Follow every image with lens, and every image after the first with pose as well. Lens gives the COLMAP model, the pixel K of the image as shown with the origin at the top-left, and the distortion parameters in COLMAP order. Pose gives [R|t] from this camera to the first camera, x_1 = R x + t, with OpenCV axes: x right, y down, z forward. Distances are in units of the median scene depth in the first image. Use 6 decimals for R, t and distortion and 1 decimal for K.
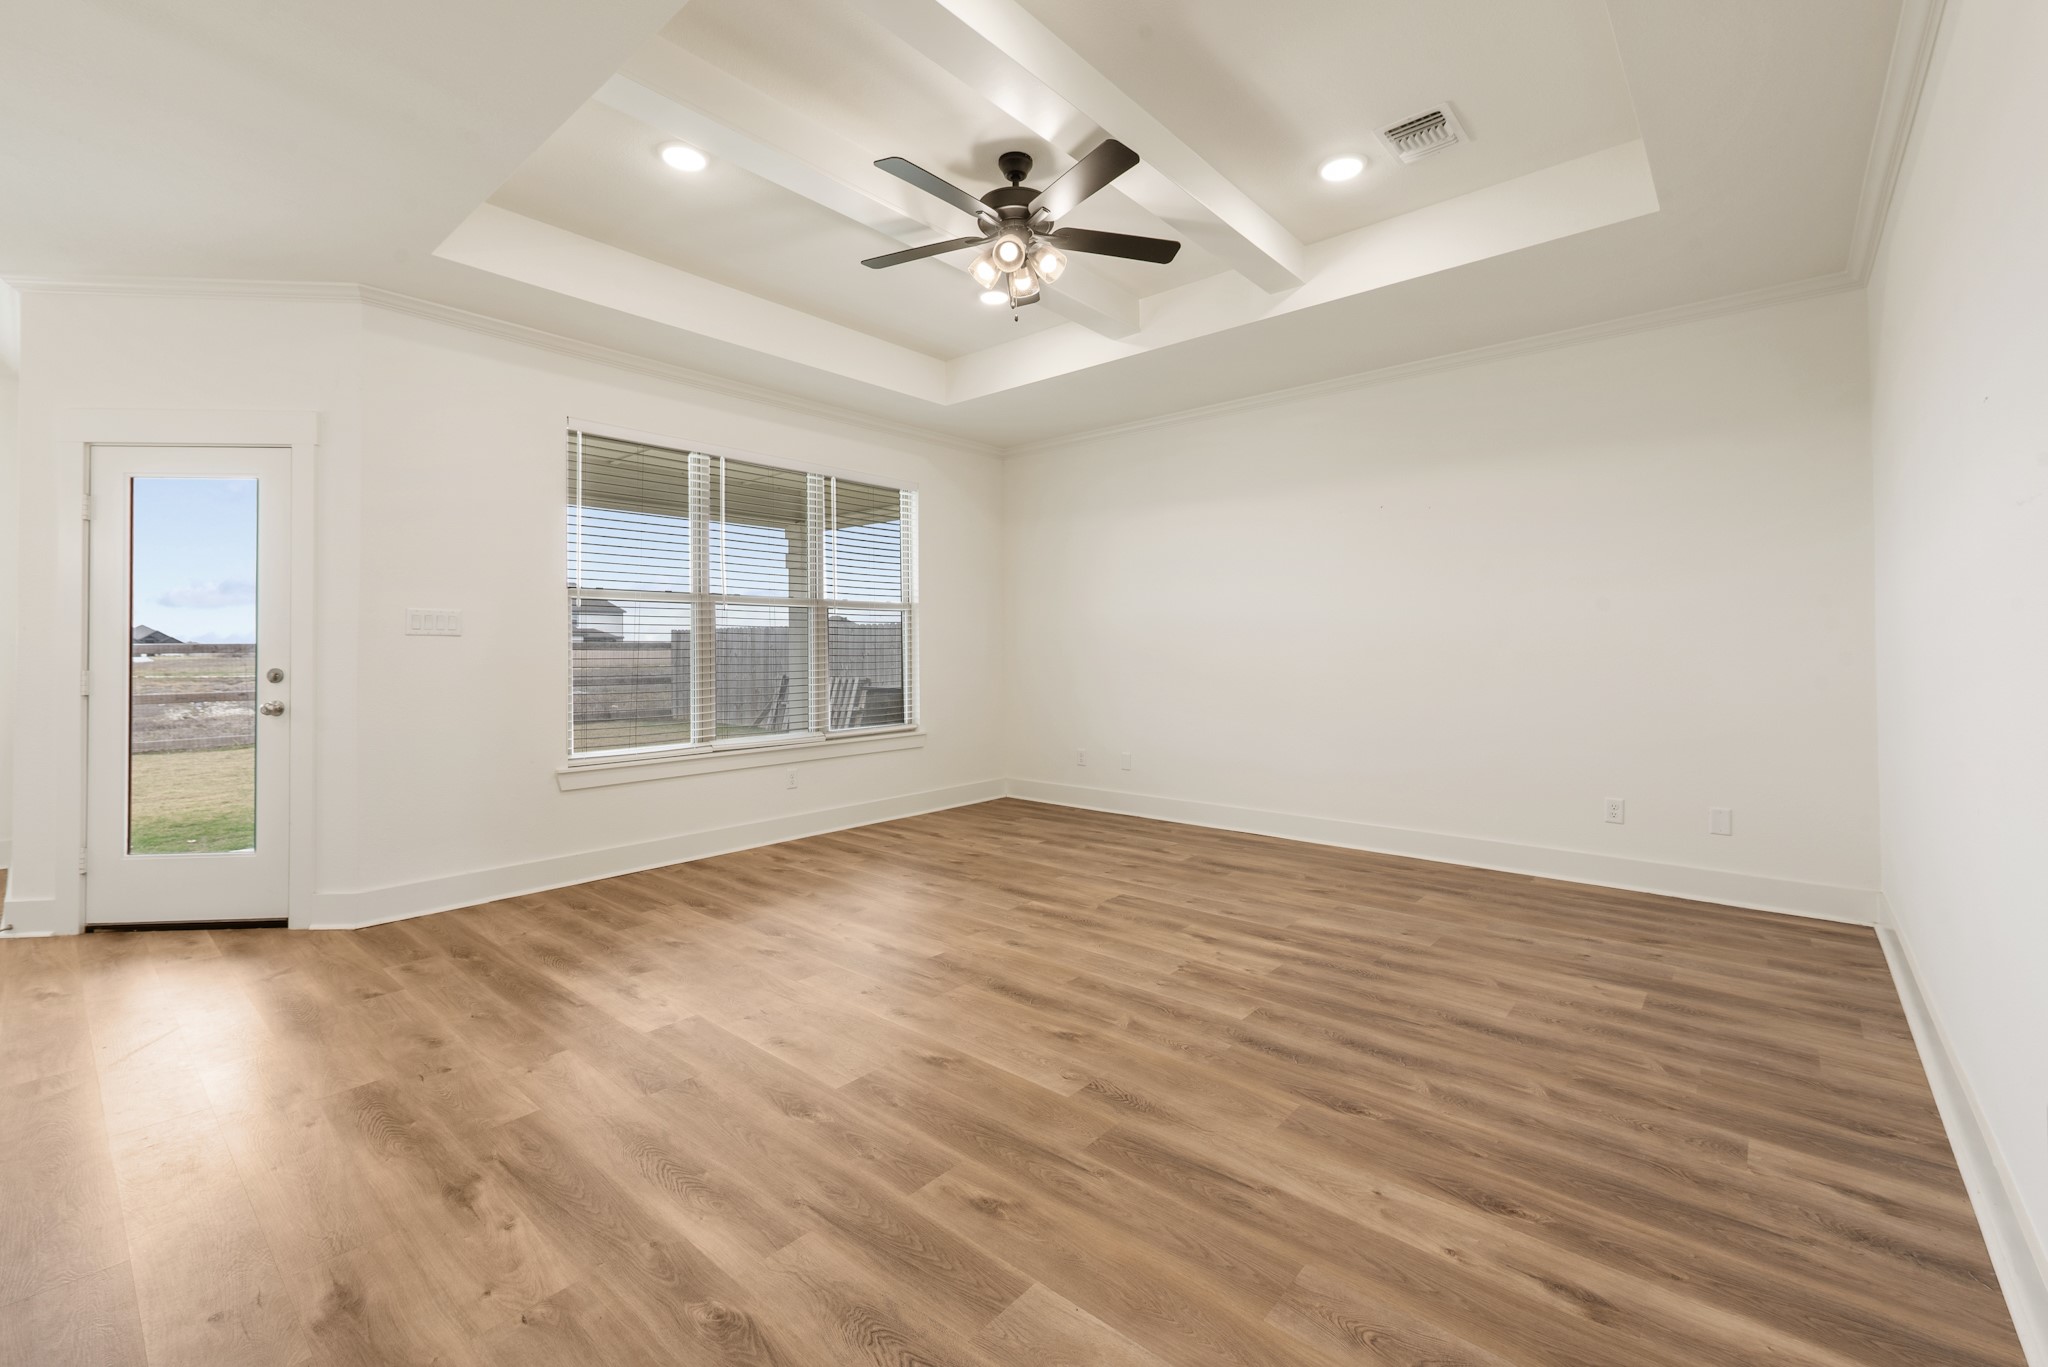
lens RADIAL K [[854.3, 0, 1027.2], [0, 854.3, 633.6], [0, 0, 1]] dist [0.009773, -0.002652]
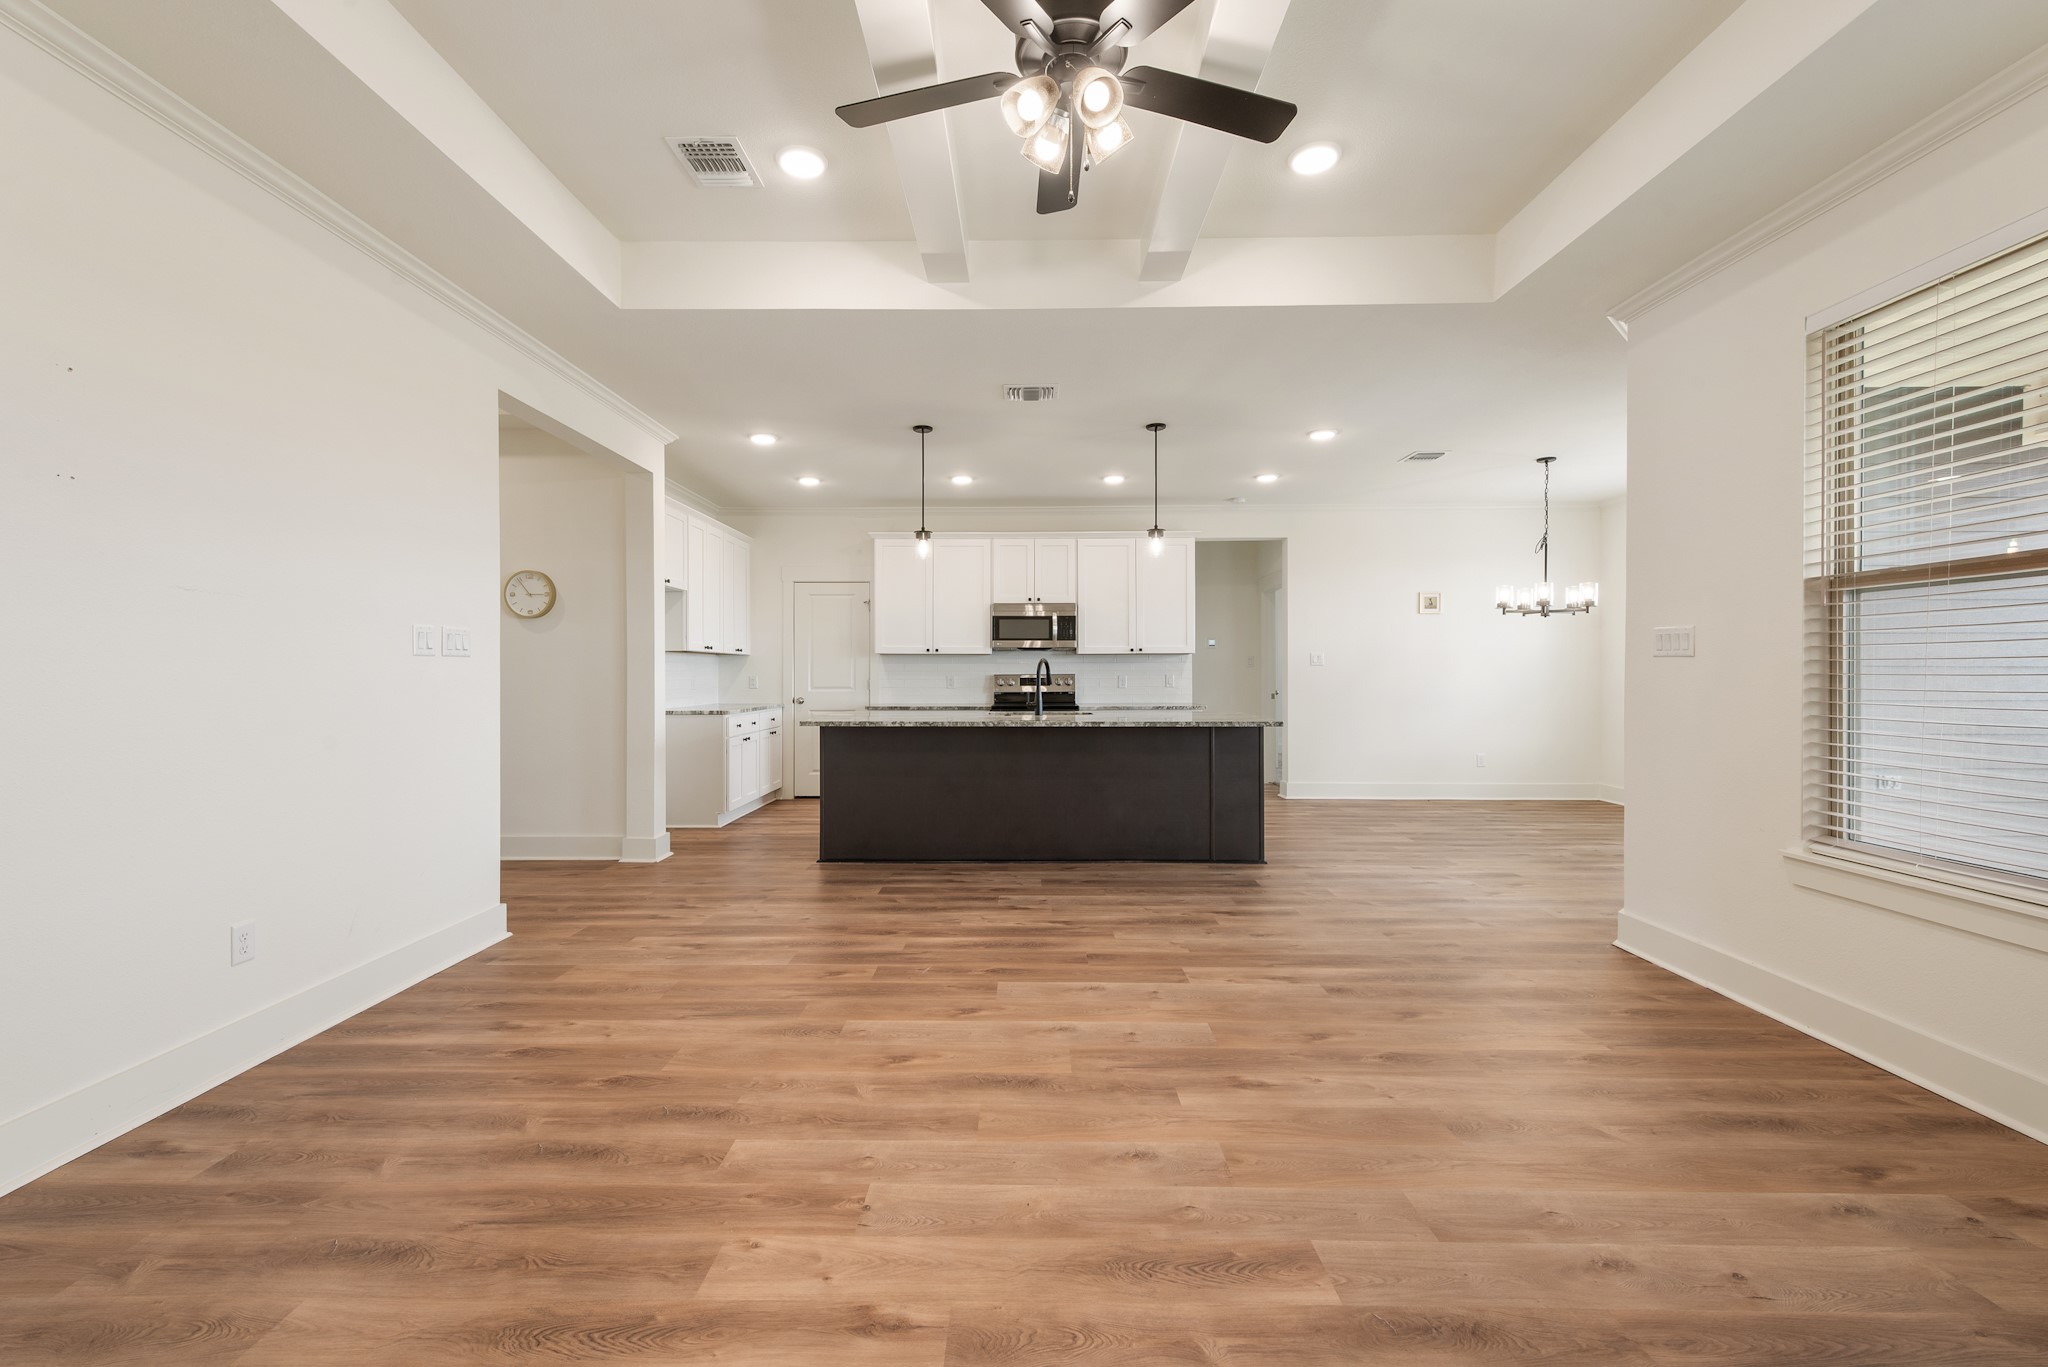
lens RADIAL K [[854.3, 0, 1019.8], [0, 854.3, 672.4], [0, 0, 1]] dist [0.009773, -0.002652]
pose [[-0.761849, 0.004628, -0.647739, 0.632016], [0.013395, 0.999873, -0.008611, 0.026633], [0.647617, -0.015237, -0.761814, 1.998664]]
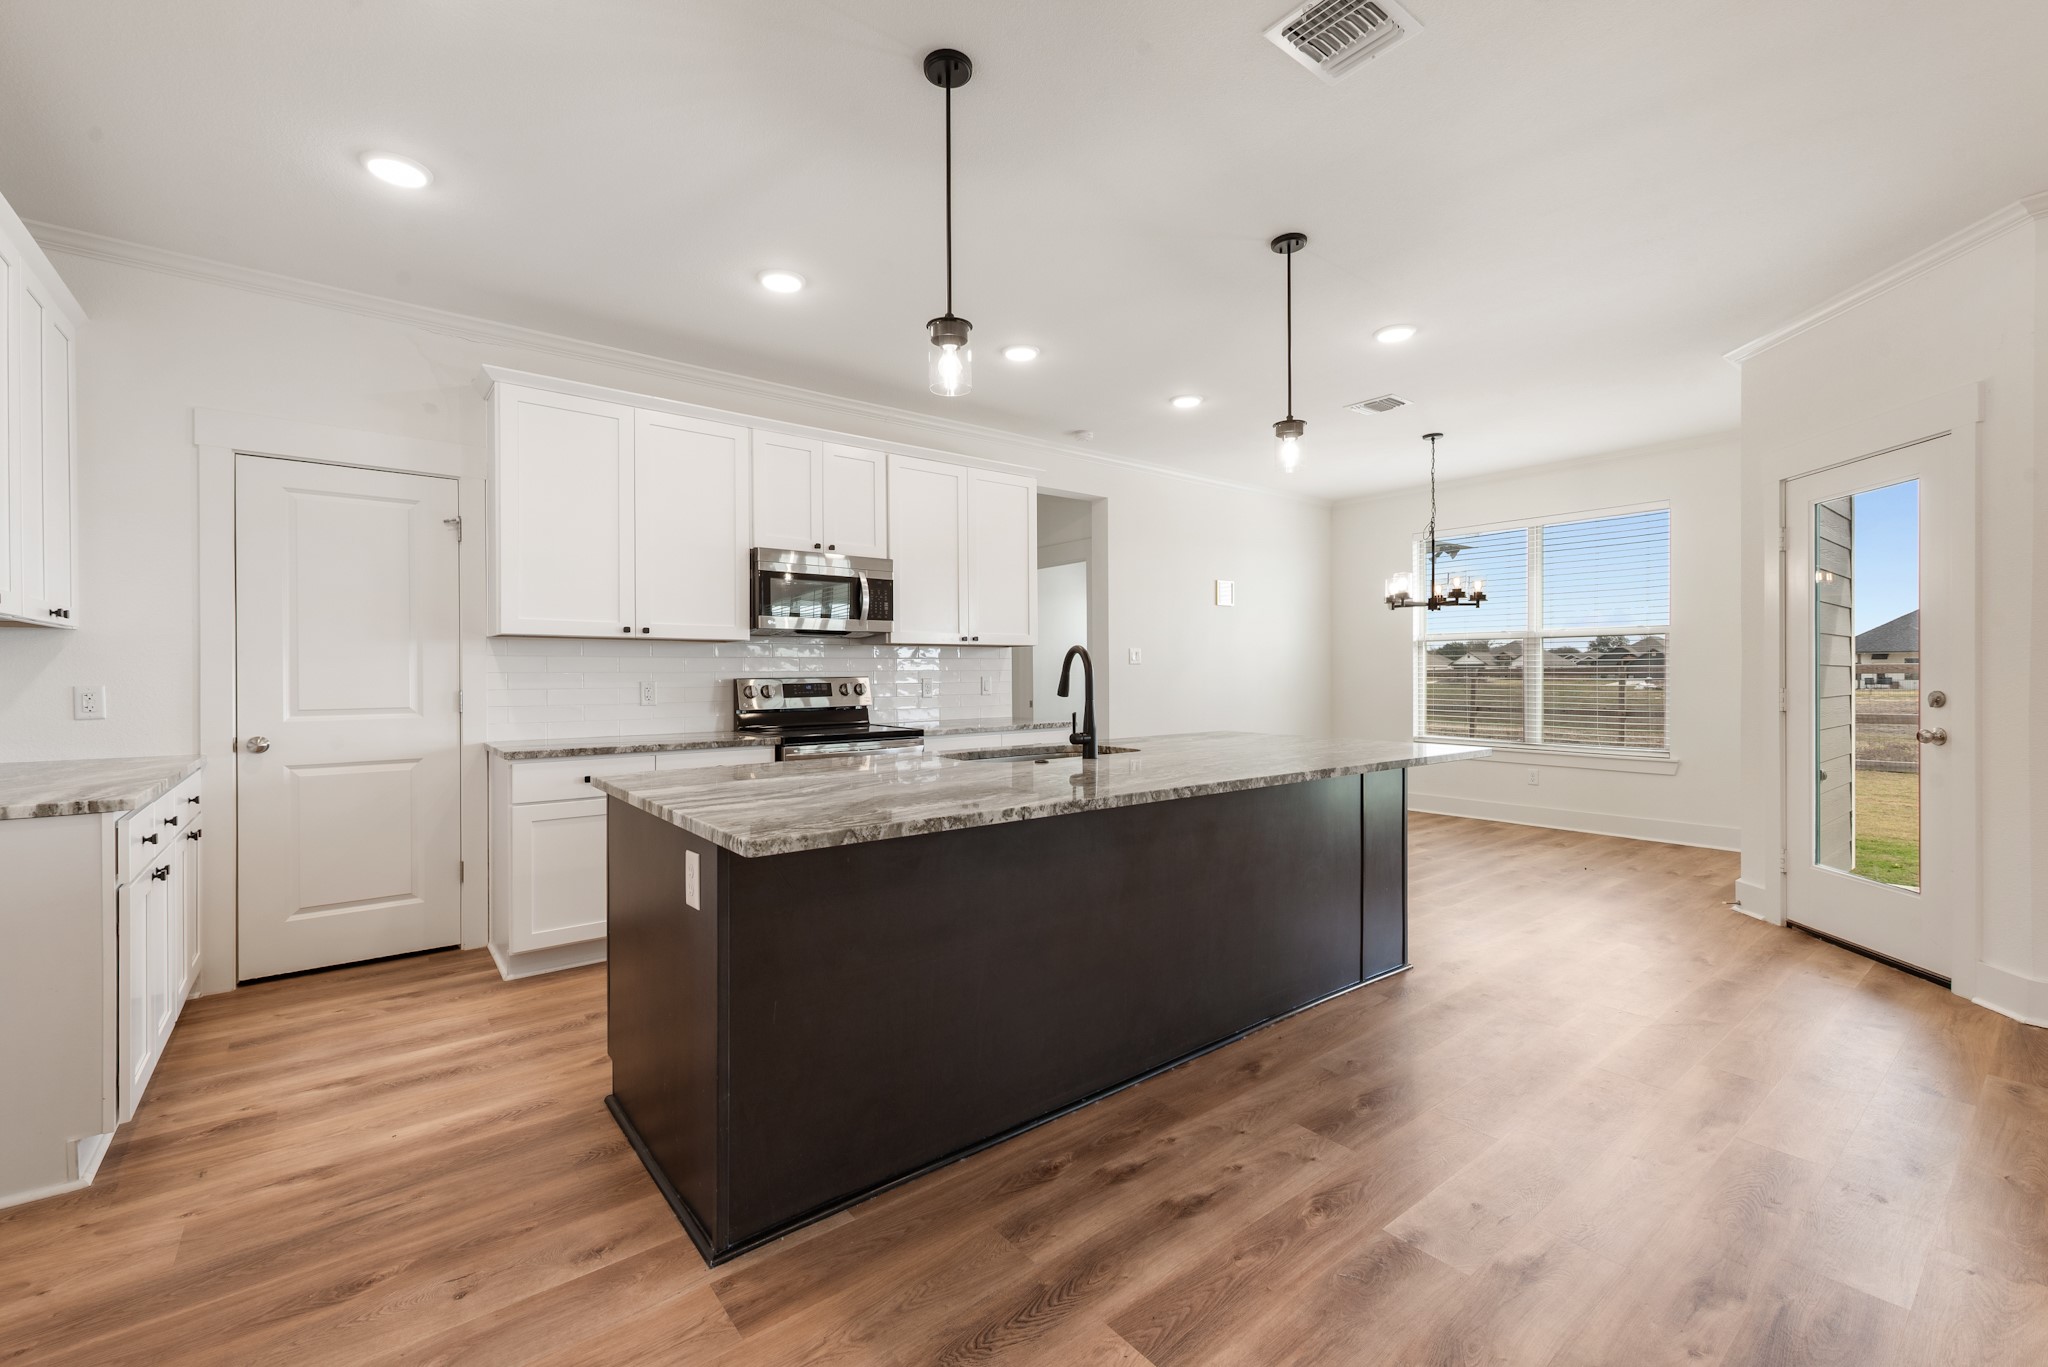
lens RADIAL K [[854.3, 0, 1019.5], [0, 854.3, 677.8], [0, 0, 1]] dist [0.009773, -0.002652]
pose [[-0.189803, 0.009874, -0.981772, 0.250420], [0.019830, 0.999784, 0.006222, 0.005472], [0.981622, -0.018287, -0.189958, 0.378016]]
